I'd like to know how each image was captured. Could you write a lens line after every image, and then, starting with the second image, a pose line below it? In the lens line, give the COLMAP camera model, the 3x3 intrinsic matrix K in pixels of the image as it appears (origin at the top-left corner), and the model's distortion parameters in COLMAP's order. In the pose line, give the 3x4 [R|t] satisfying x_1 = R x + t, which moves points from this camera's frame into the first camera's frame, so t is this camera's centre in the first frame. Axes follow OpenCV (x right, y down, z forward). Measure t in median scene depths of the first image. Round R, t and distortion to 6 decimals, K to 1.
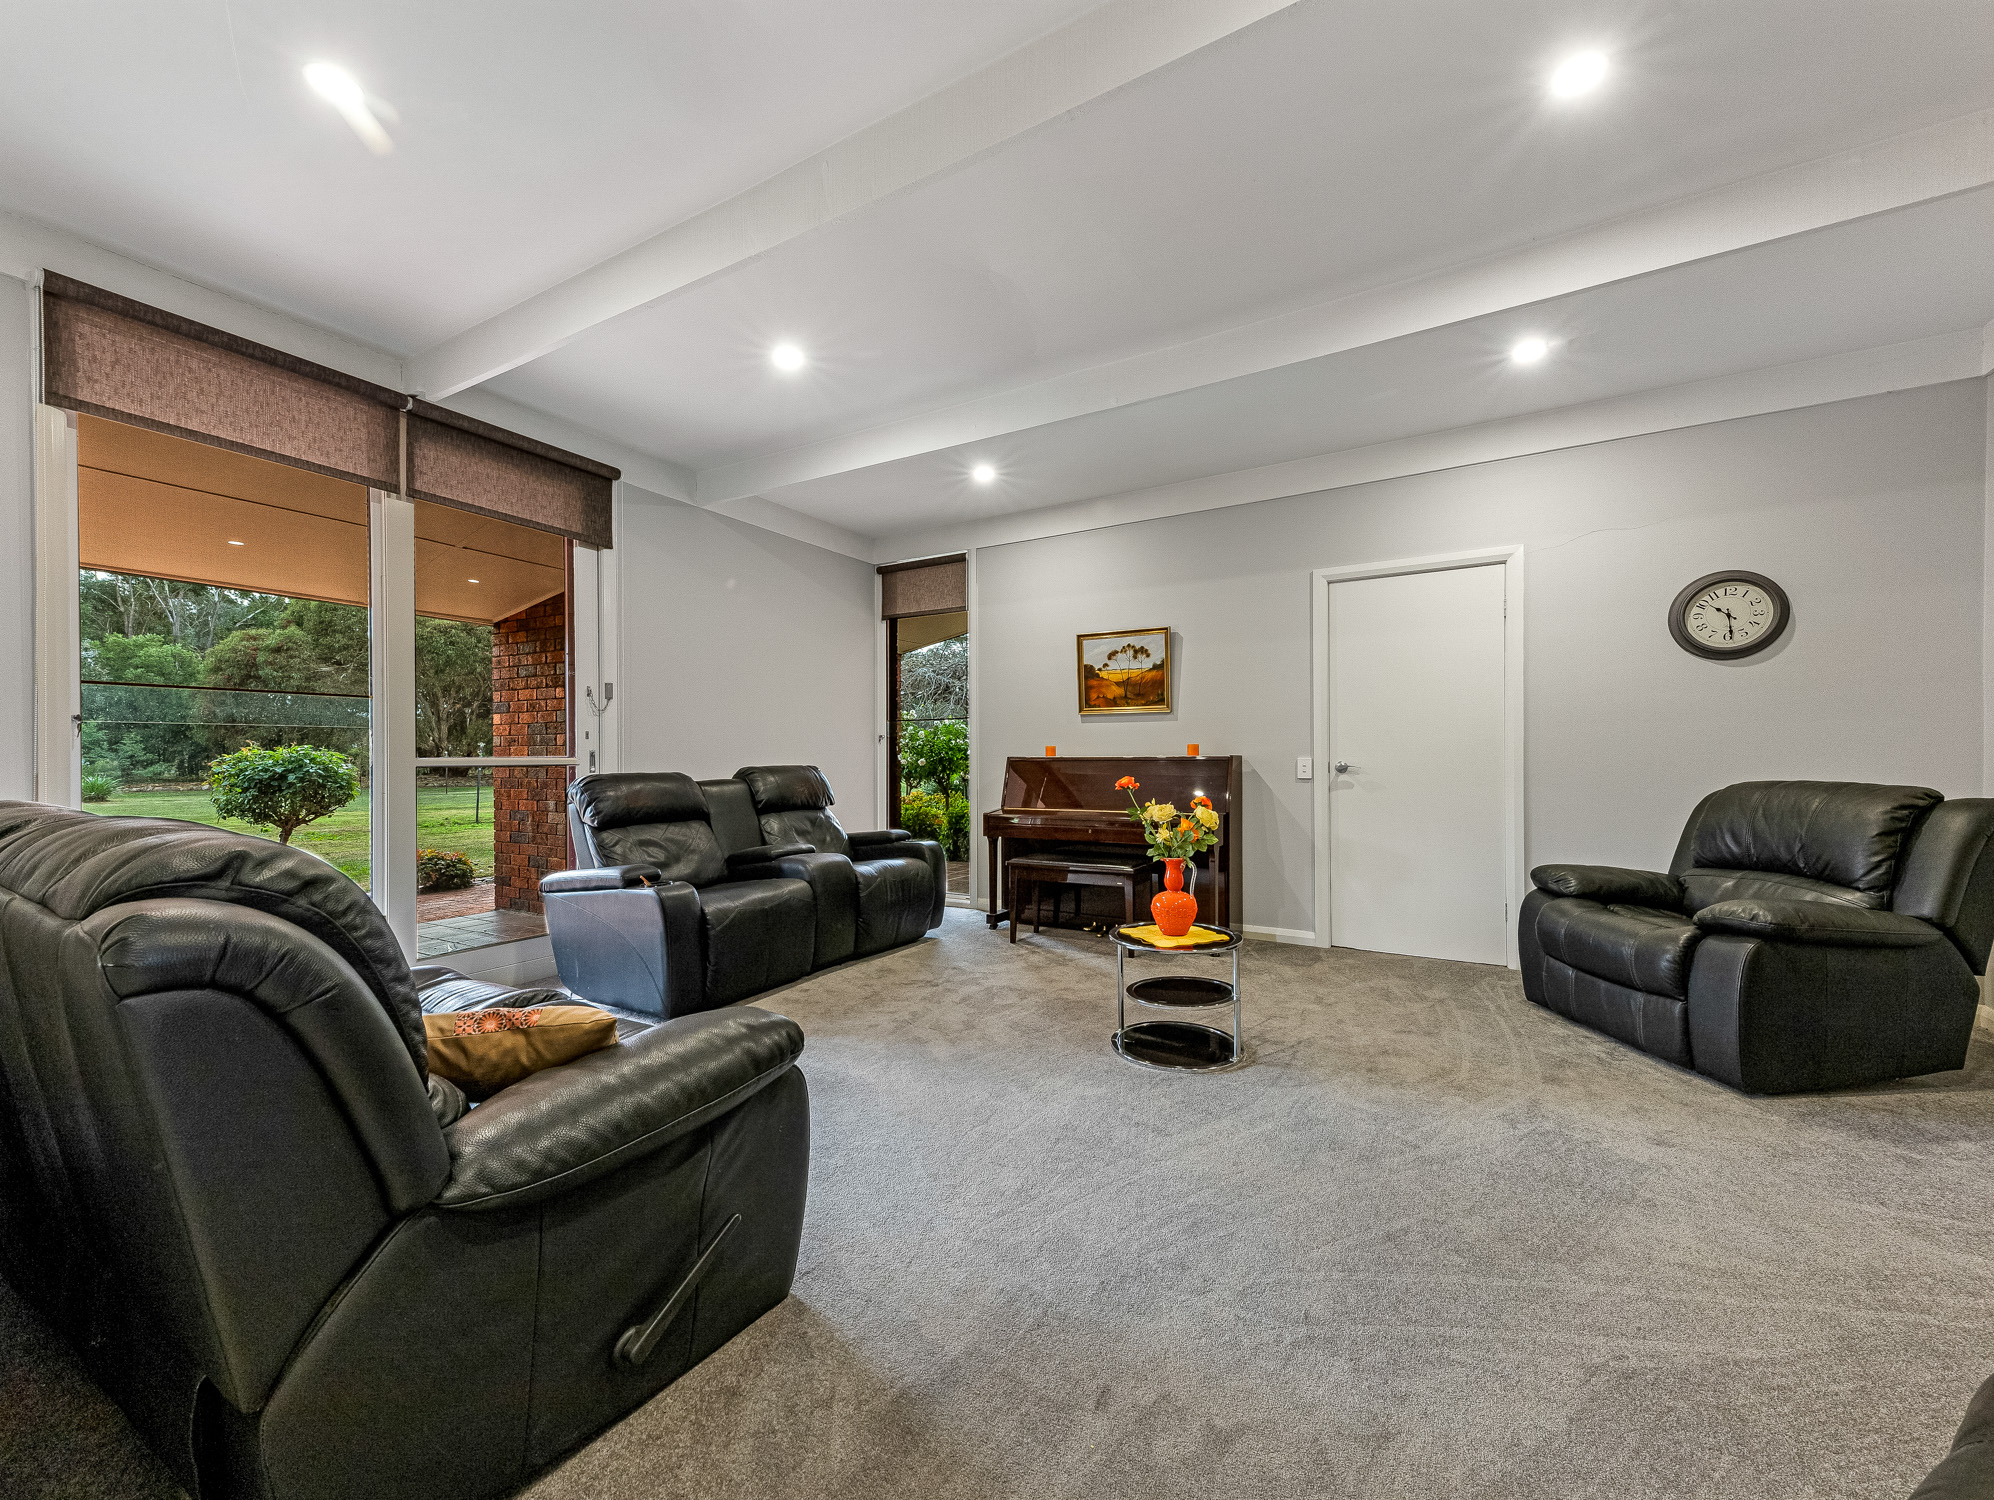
lens RADIAL K [[777.2, 0, 997.3], [0, 777.2, 752.1], [0, 0, 1]] dist [0.016702, -0.000418]
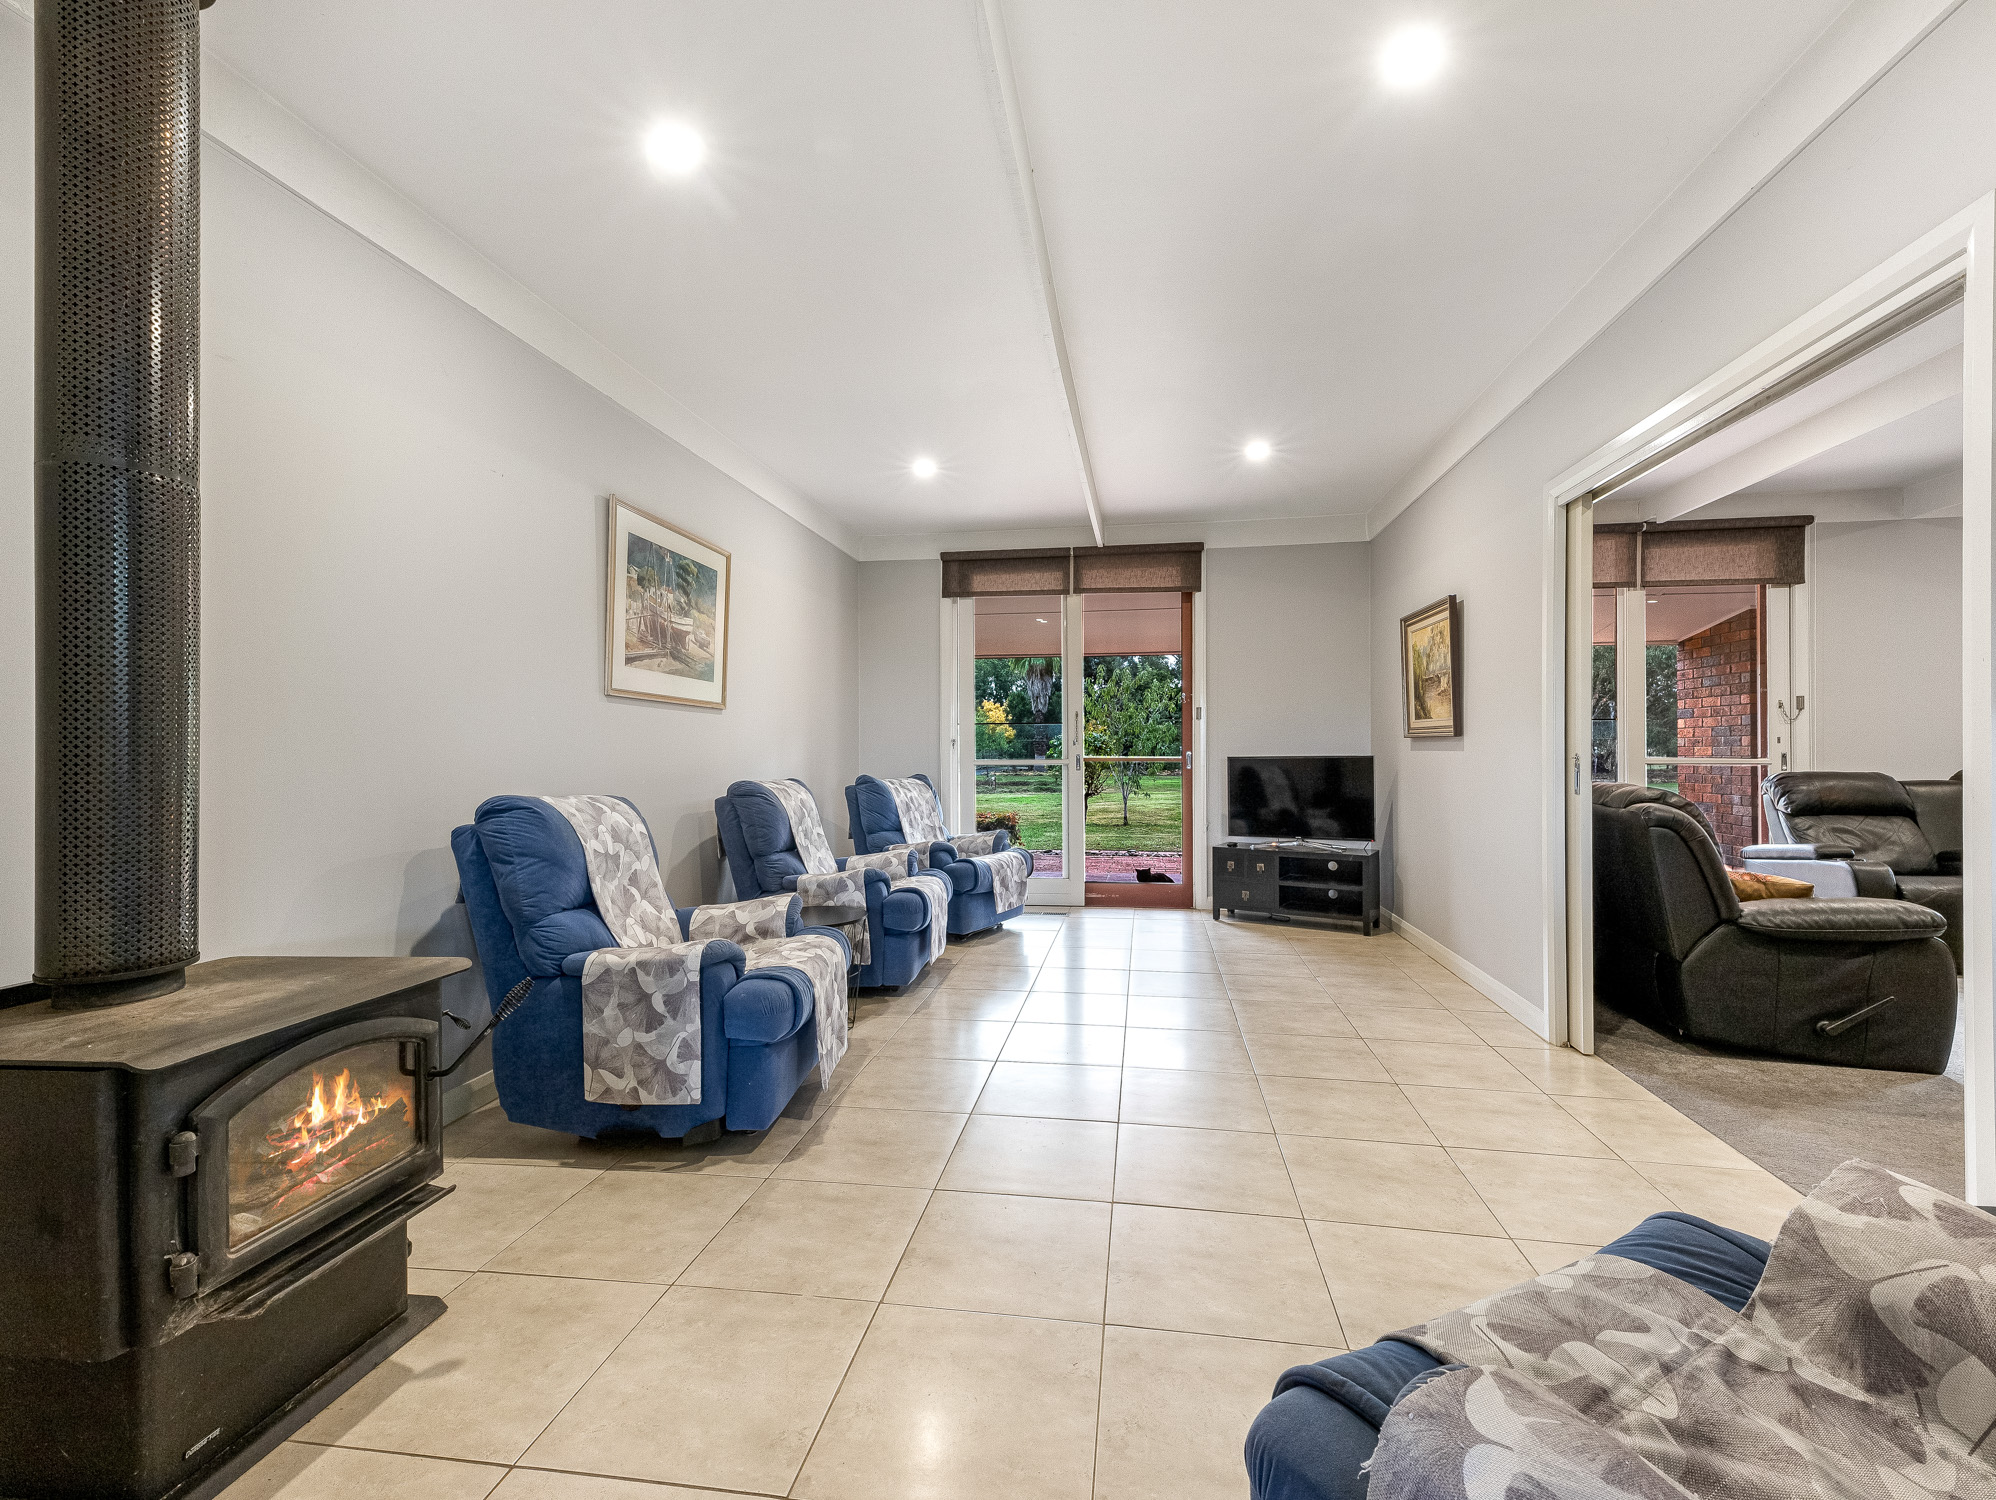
lens RADIAL K [[847.8, 0, 1007.0], [0, 847.8, 747.1], [0, 0, 1]] dist [0.004360, -0.000356]
pose [[0.357224, -0.000845, -0.934018, 0.307657], [0.001475, 0.999999, -0.000340, -0.012779], [0.934017, -0.001256, 0.357225, -0.648555]]
